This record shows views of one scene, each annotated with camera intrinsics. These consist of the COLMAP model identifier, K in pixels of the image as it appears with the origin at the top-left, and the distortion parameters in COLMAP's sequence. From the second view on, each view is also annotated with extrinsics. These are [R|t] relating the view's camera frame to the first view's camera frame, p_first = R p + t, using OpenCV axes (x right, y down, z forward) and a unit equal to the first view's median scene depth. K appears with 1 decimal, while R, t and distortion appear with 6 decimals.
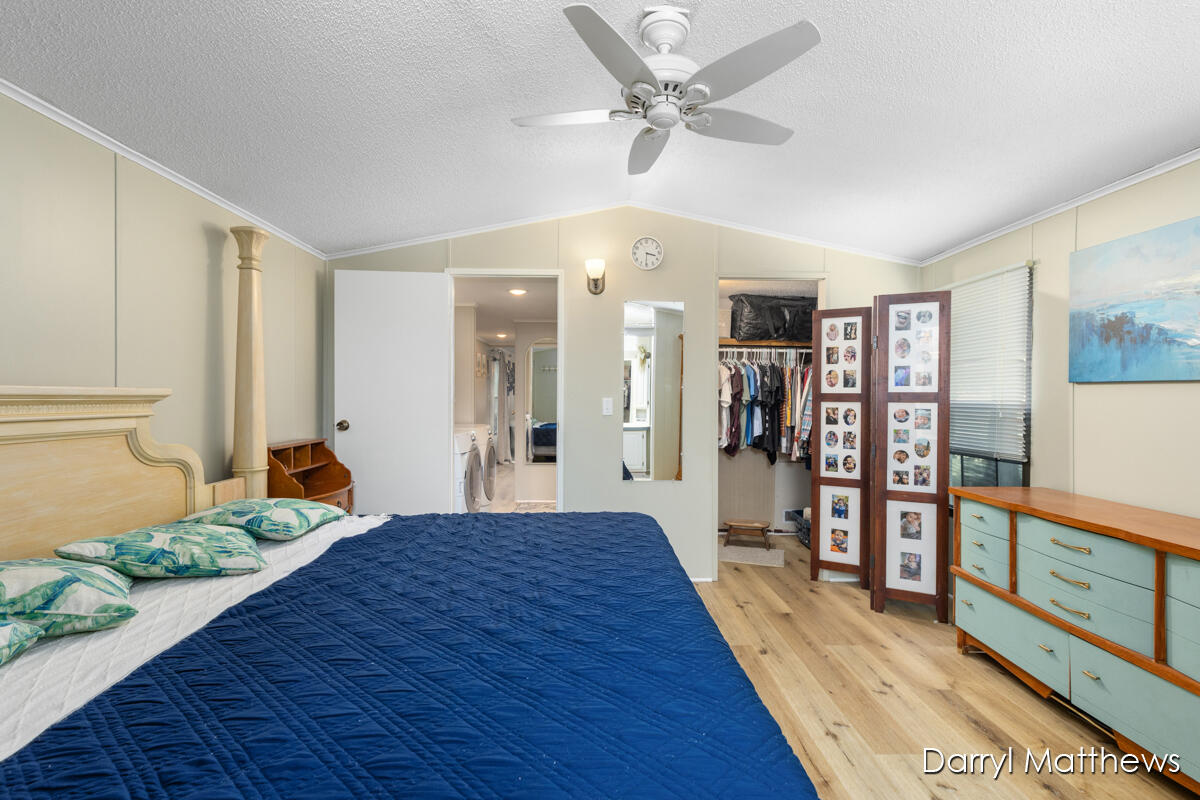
lens RADIAL K [[533.2, 0, 600.0], [0, 533.2, 400.0], [0, 0, 1]] dist [0.001394, 0.000092]
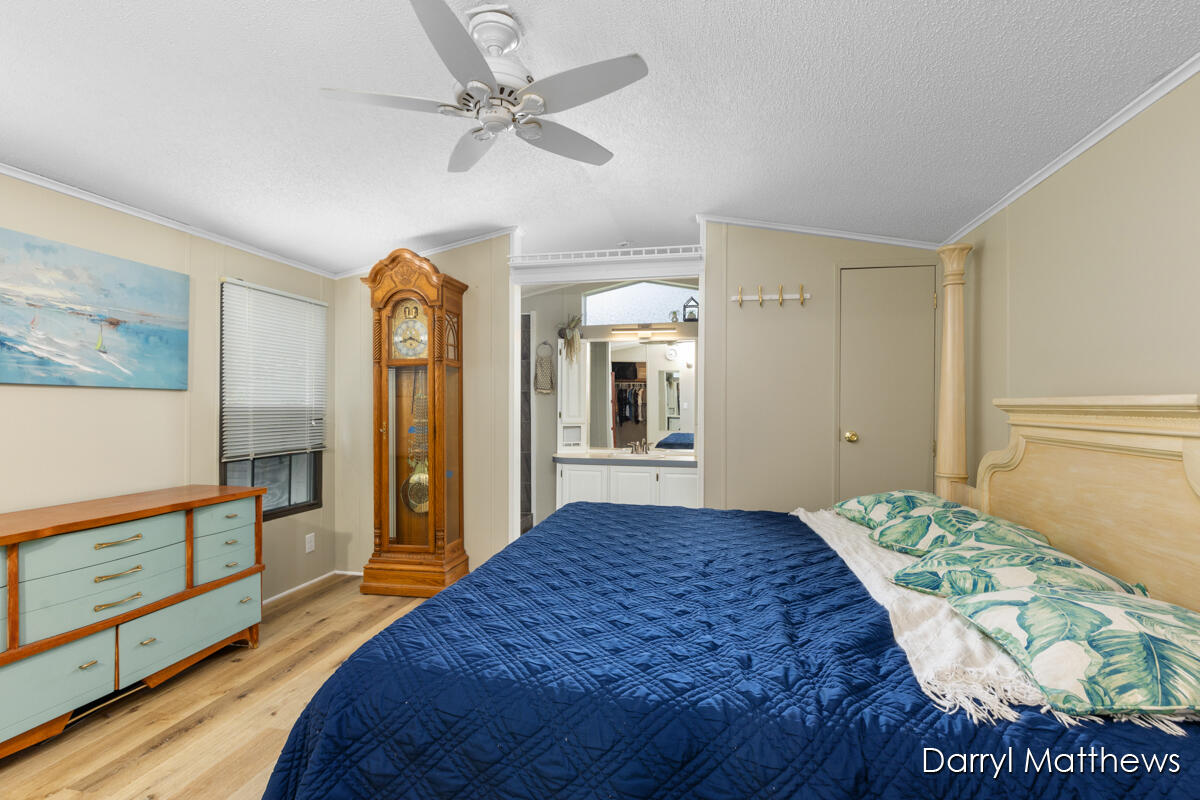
lens RADIAL K [[533.2, 0, 600.0], [0, 533.2, 400.0], [0, 0, 1]] dist [0.001394, 0.000092]
pose [[-0.969934, -0.006133, 0.243293, -0.279905], [-0.005010, 0.999974, 0.005235, -0.014989], [-0.243318, 0.003859, -0.969939, 1.728840]]
